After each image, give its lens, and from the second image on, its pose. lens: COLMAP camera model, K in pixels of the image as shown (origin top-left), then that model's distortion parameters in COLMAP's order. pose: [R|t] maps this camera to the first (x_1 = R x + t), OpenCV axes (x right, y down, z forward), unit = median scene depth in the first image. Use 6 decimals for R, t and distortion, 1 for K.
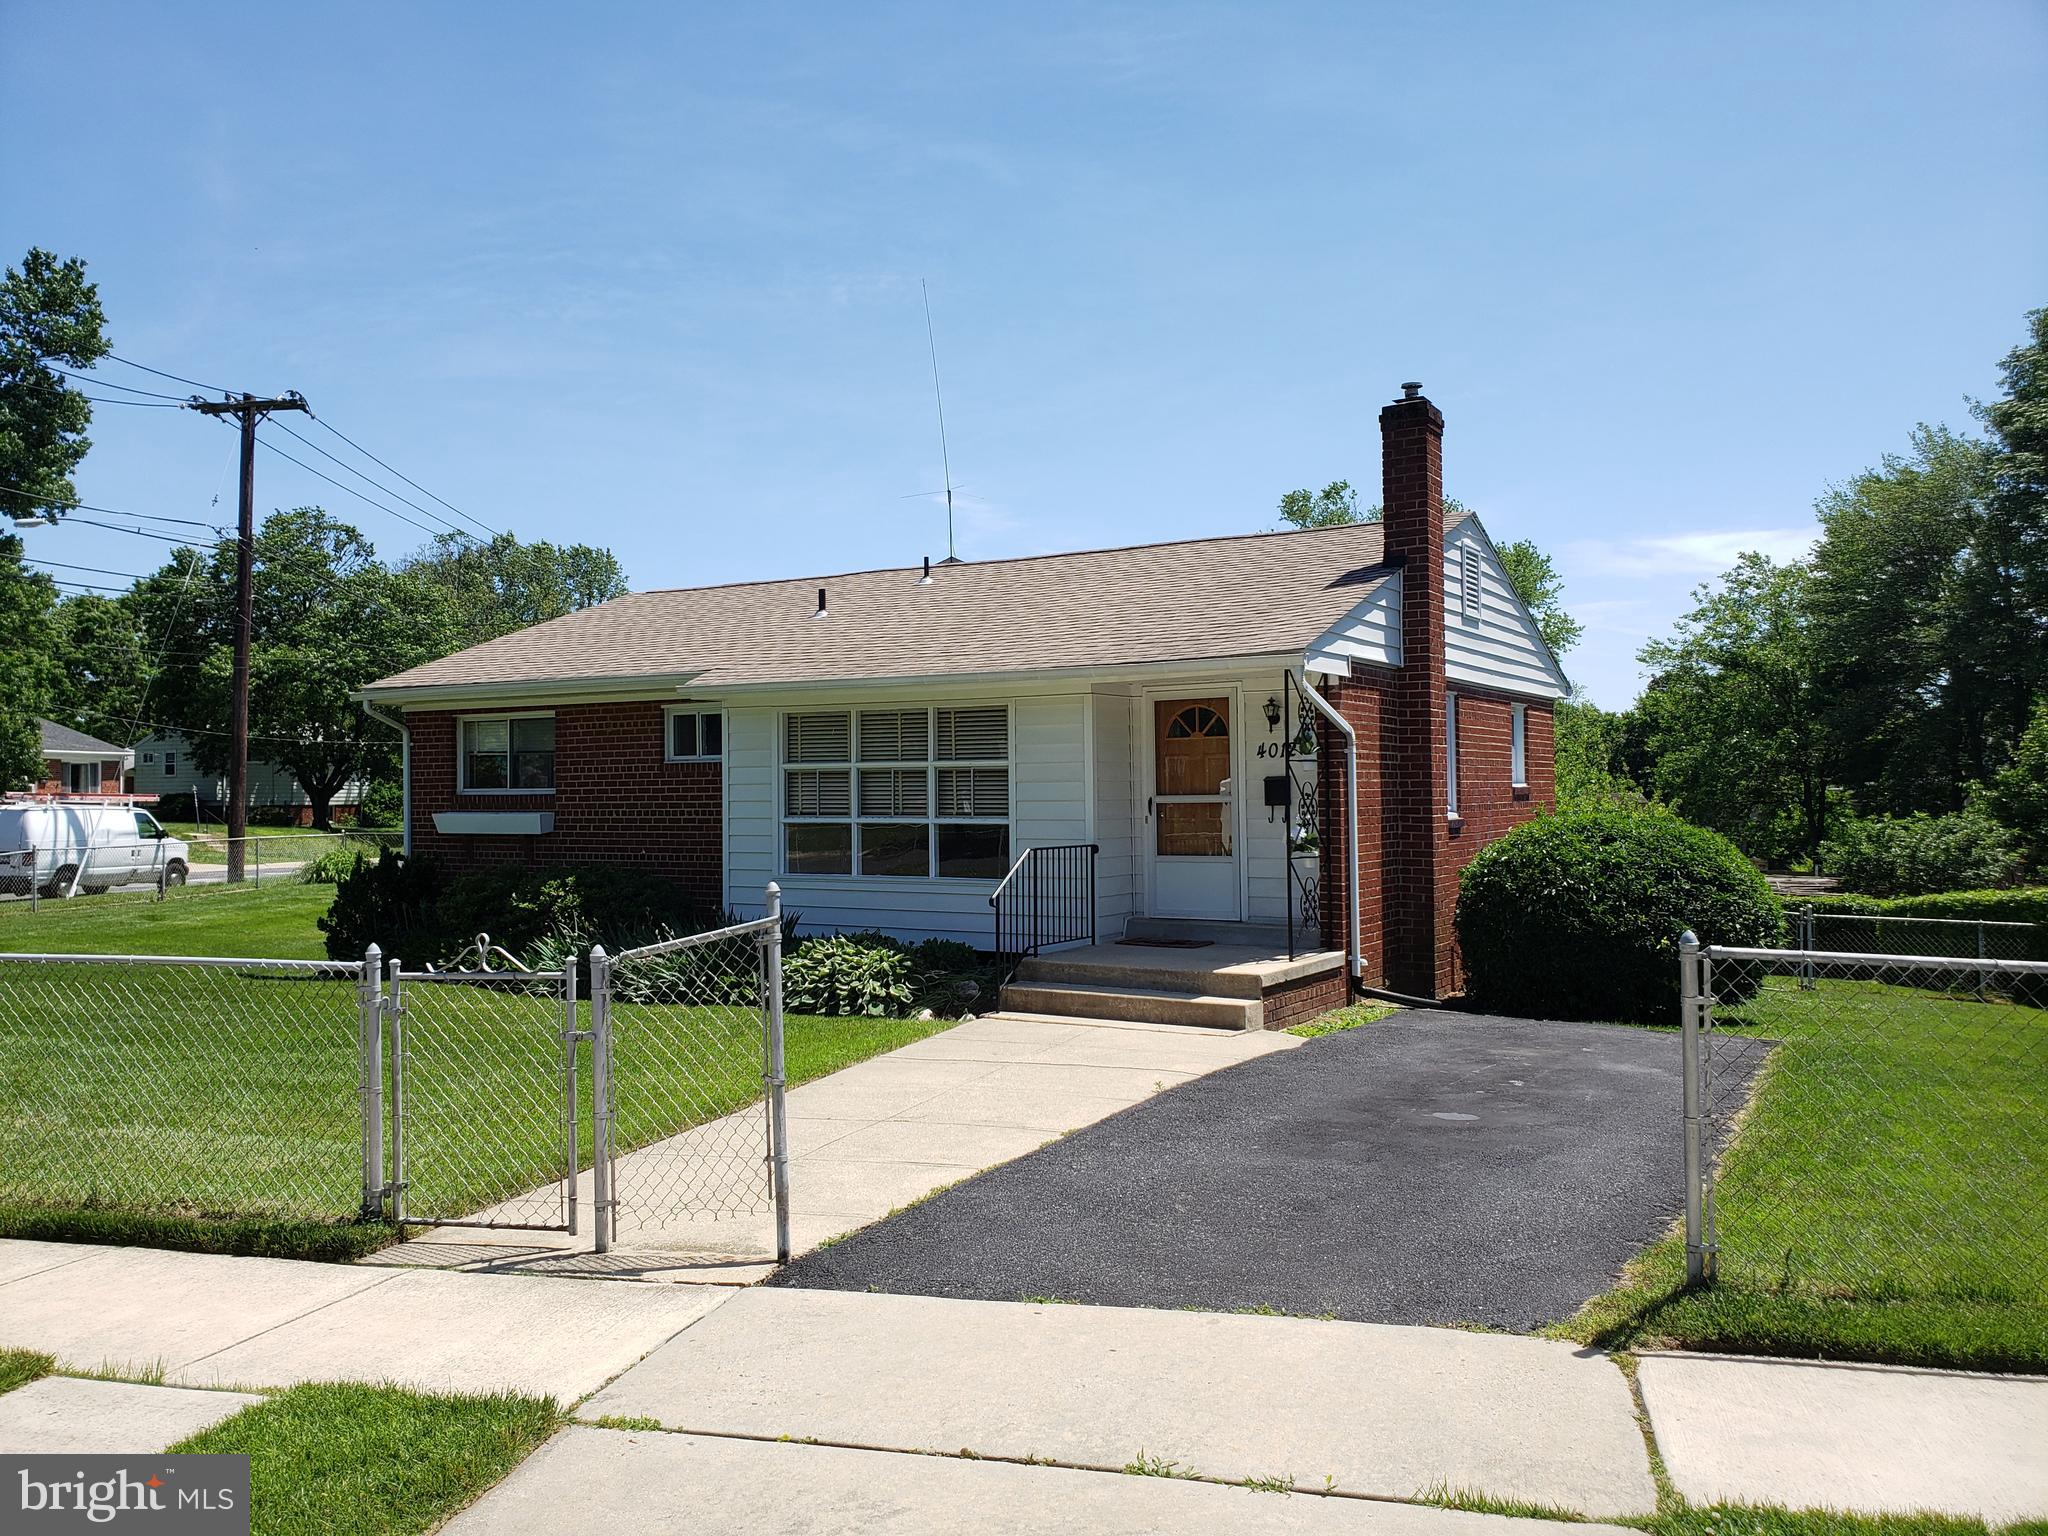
lens RADIAL K [[1560.2, 0, 1024.0], [0, 1560.2, 768.0], [0, 0, 1]] dist [0.114595, -0.000458]
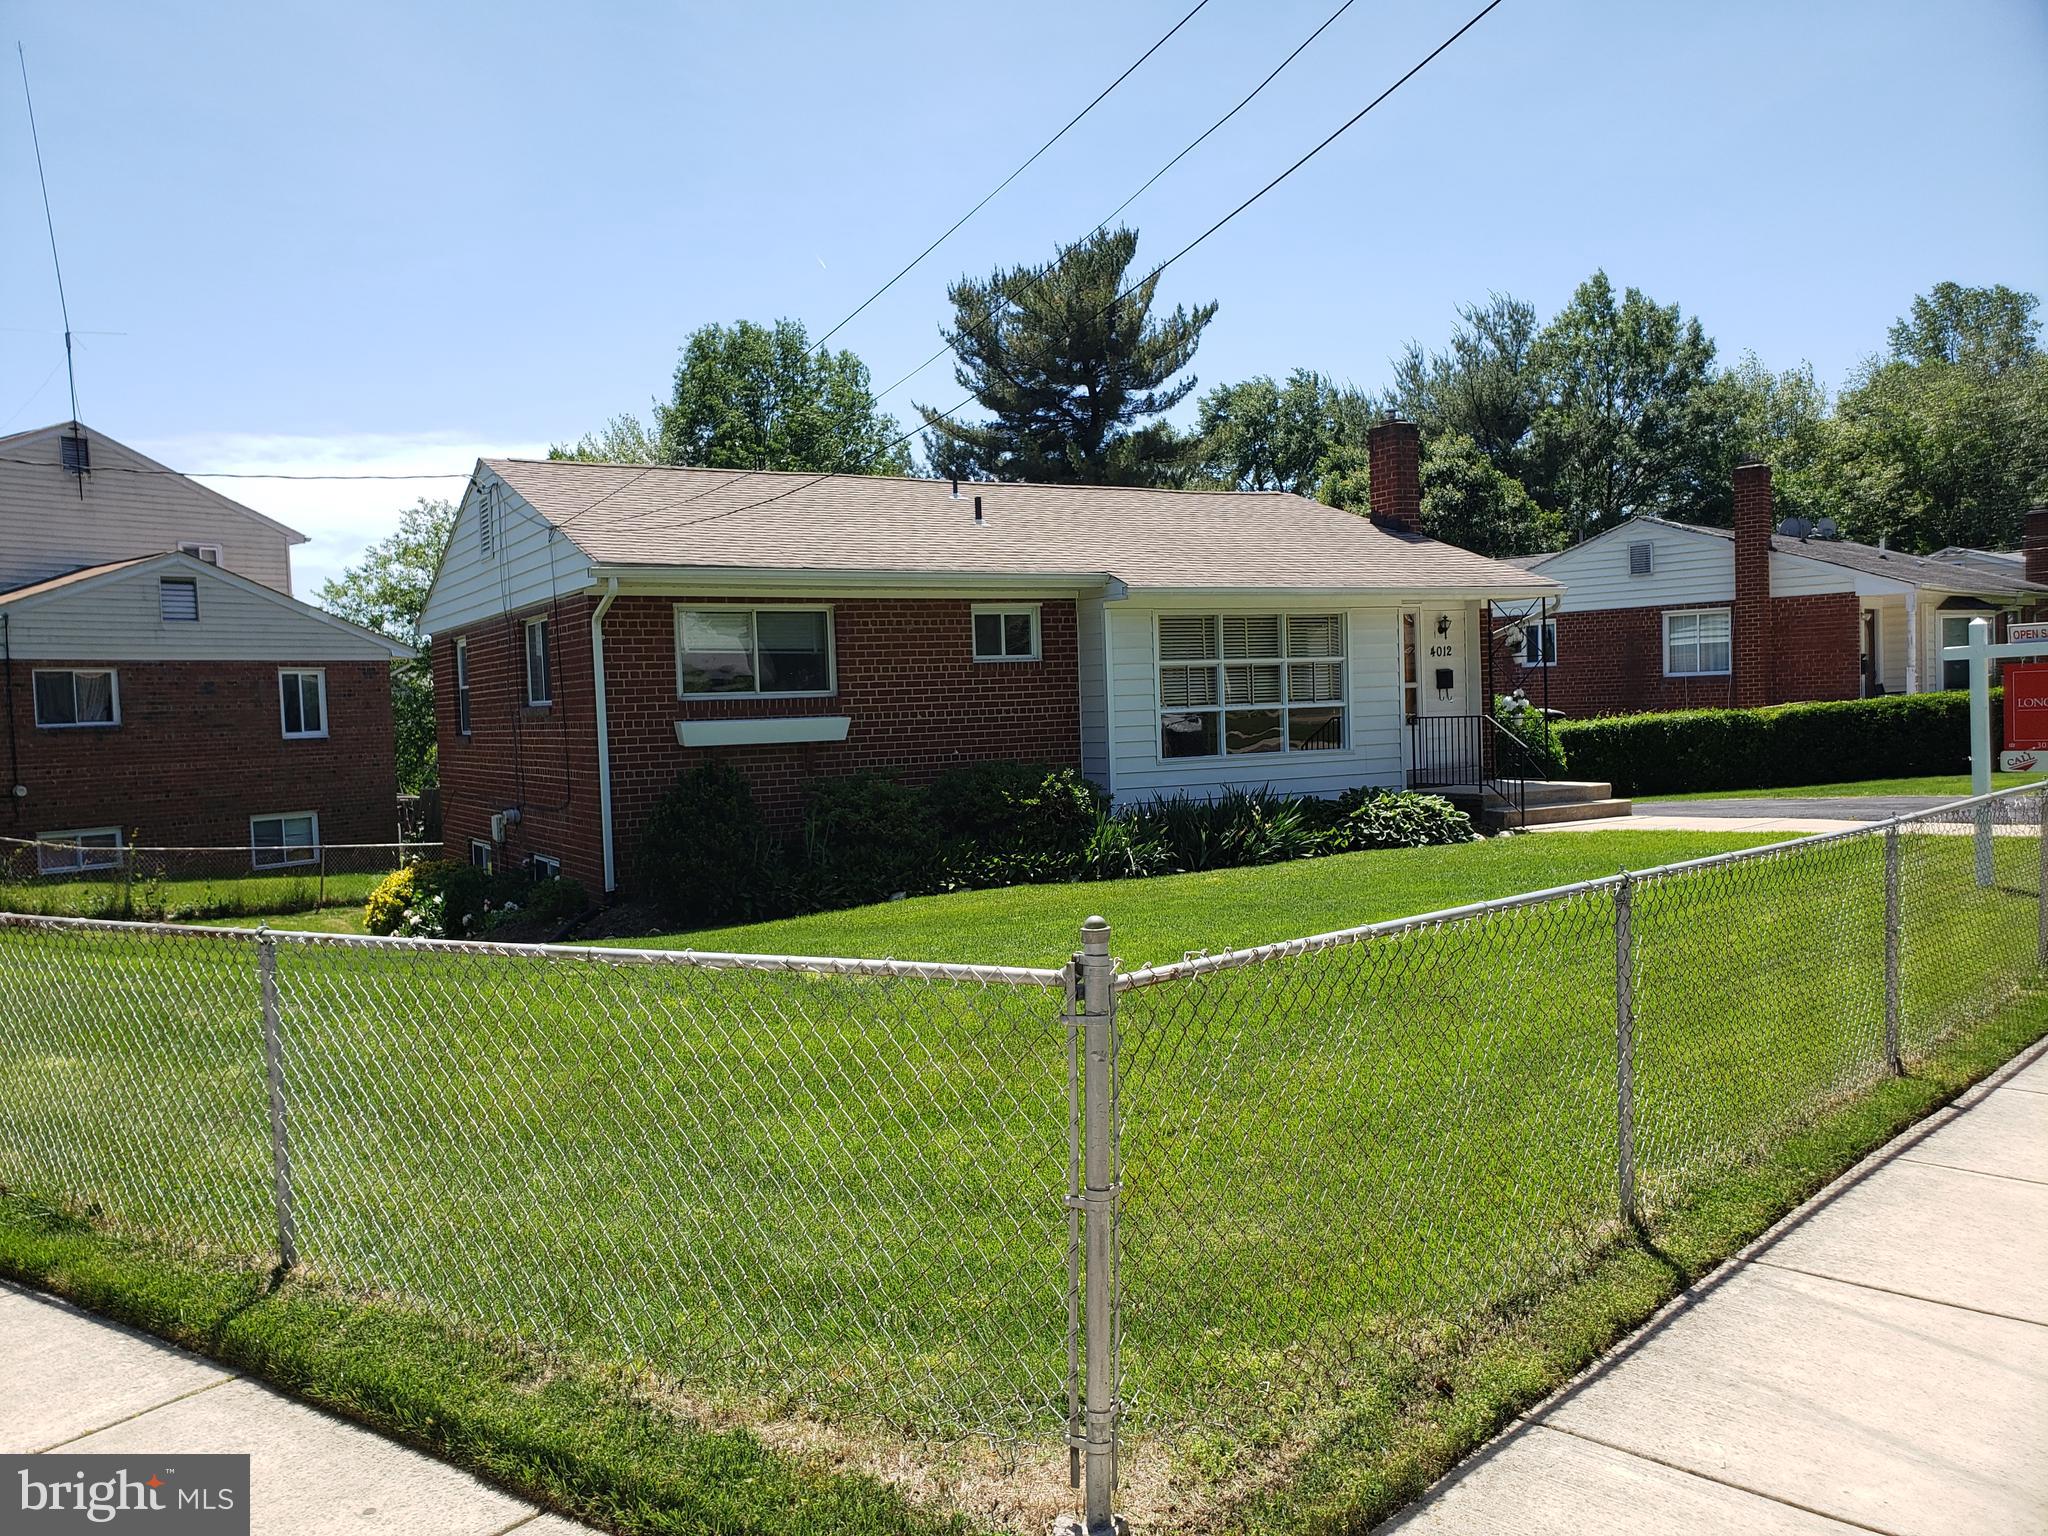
lens RADIAL K [[1560.2, 0, 1024.0], [0, 1560.2, 768.0], [0, 0, 1]] dist [0.114595, -0.000458]
pose [[0.506195, -0.048578, 0.861050, -1.173712], [0.018185, 0.998792, 0.045658, 0.021097], [-0.862227, -0.007454, 0.506466, 0.514836]]
